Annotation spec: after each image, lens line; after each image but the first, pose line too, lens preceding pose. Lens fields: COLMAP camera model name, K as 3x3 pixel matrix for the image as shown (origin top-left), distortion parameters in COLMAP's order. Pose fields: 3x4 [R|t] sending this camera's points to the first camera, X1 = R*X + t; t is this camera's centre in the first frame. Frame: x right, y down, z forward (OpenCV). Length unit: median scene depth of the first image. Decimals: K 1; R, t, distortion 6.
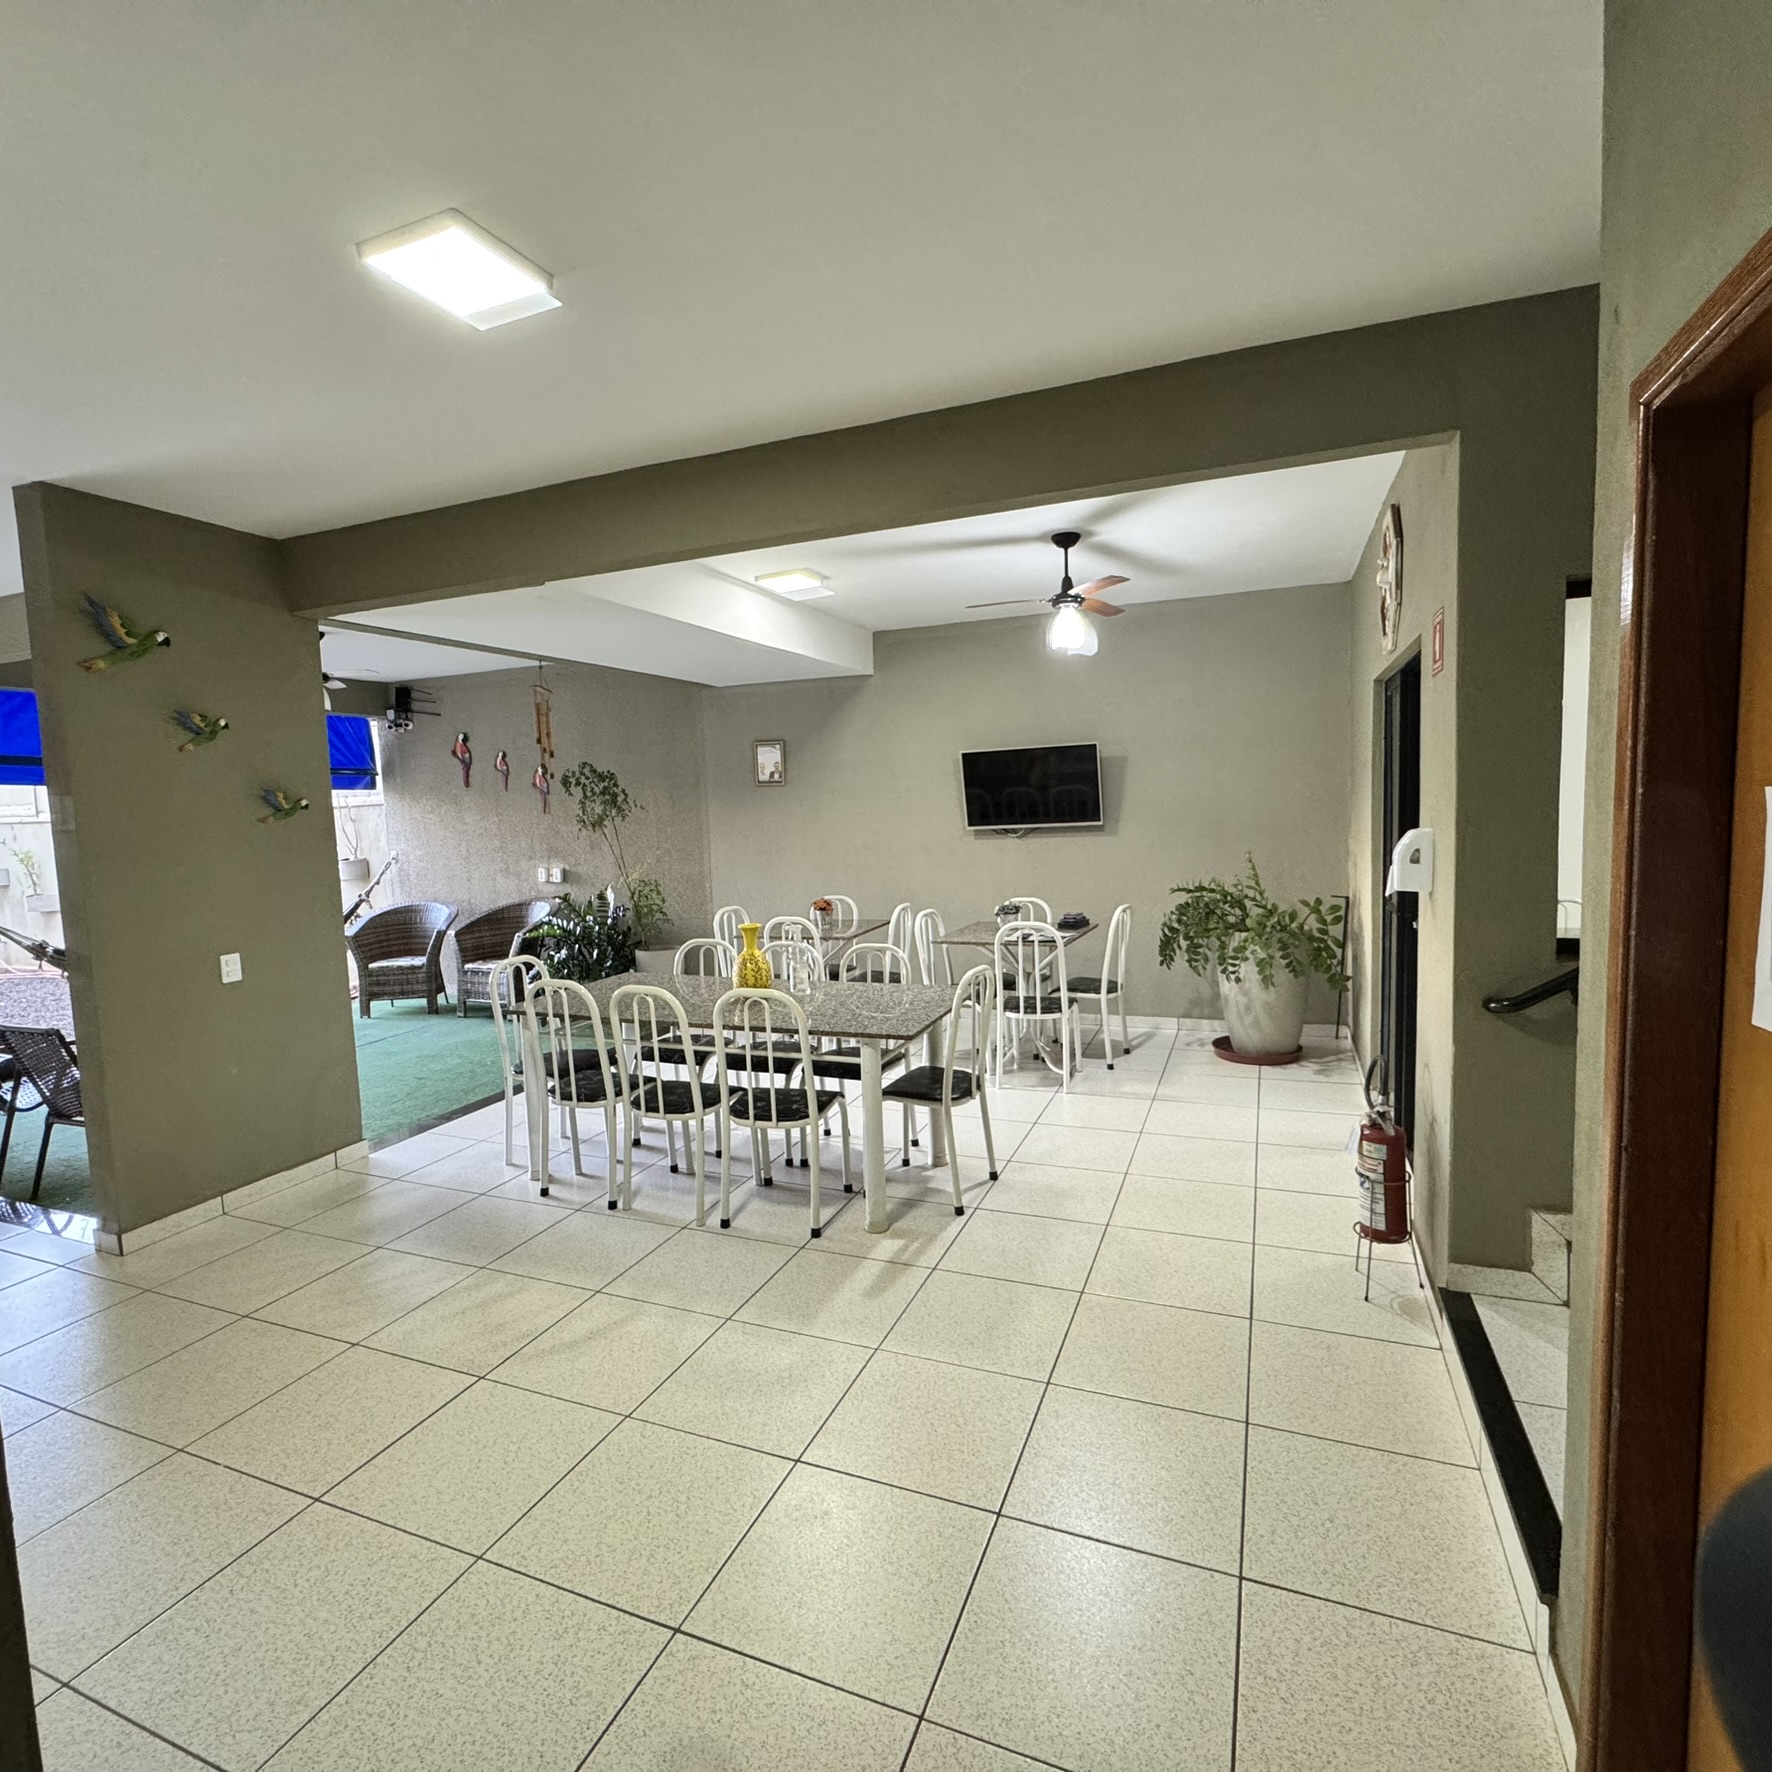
lens RADIAL K [[957.2, 0, 886.0], [0, 957.2, 886.0], [0, 0, 1]] dist [-0.004164, -0.000472]
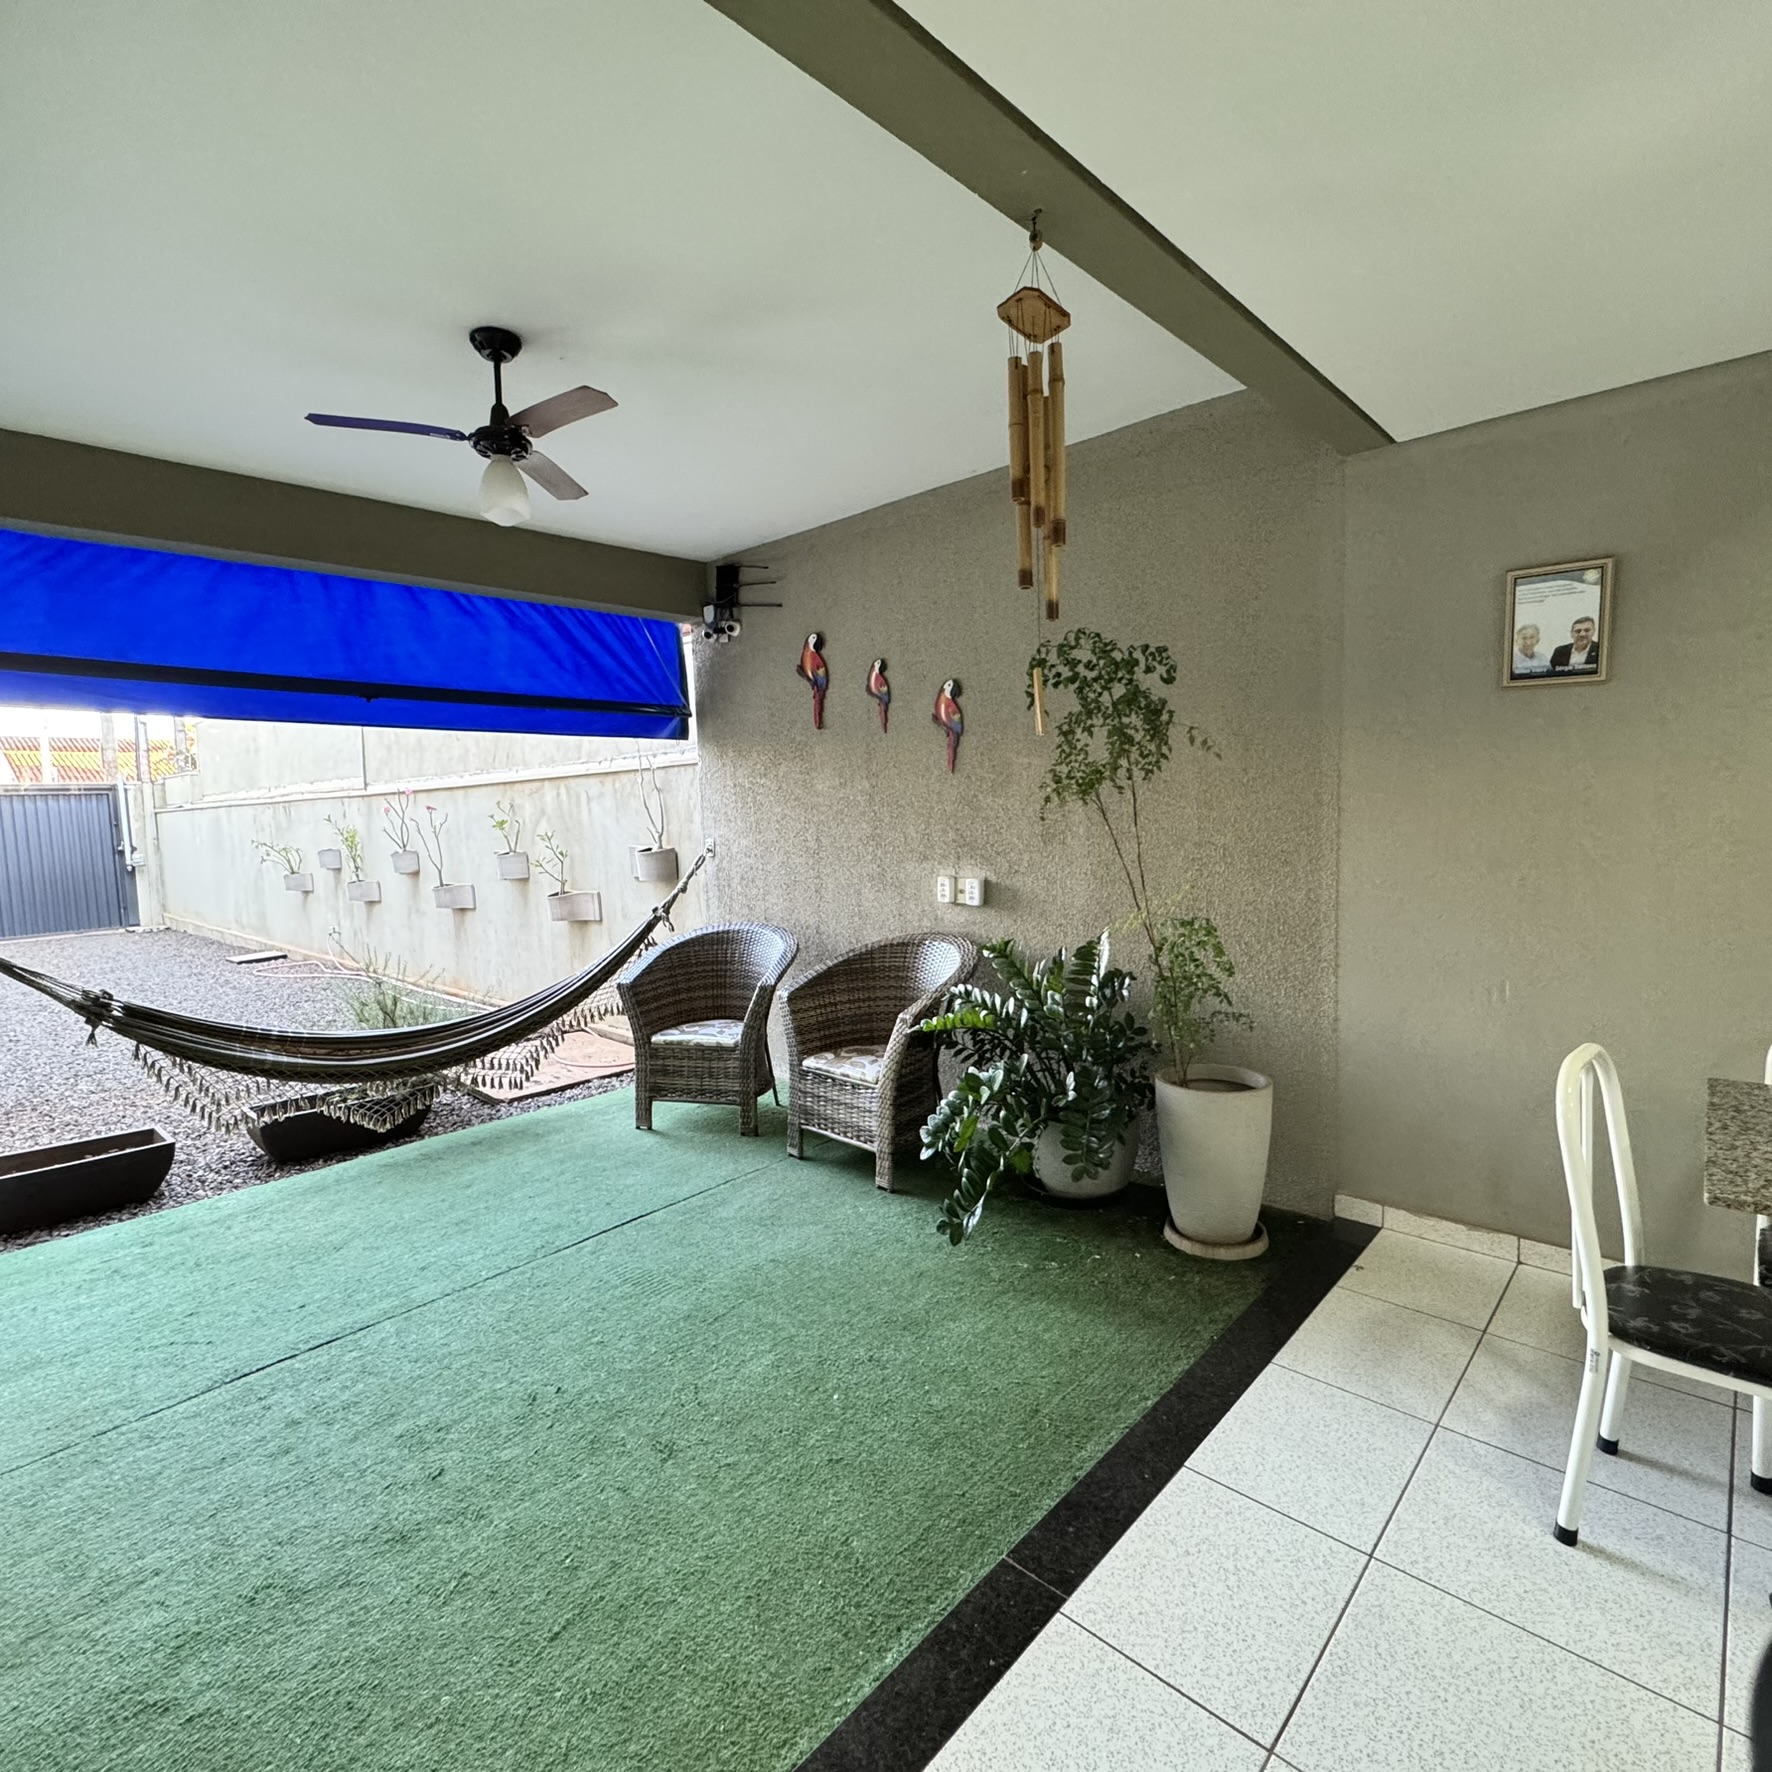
lens RADIAL K [[957.2, 0, 886.0], [0, 957.2, 886.0], [0, 0, 1]] dist [-0.004164, -0.000472]
pose [[0.936605, 0.035499, -0.348584, -0.208623], [-0.031228, 0.999353, 0.017866, -0.022230], [0.348992, -0.005848, 0.937107, 0.501533]]
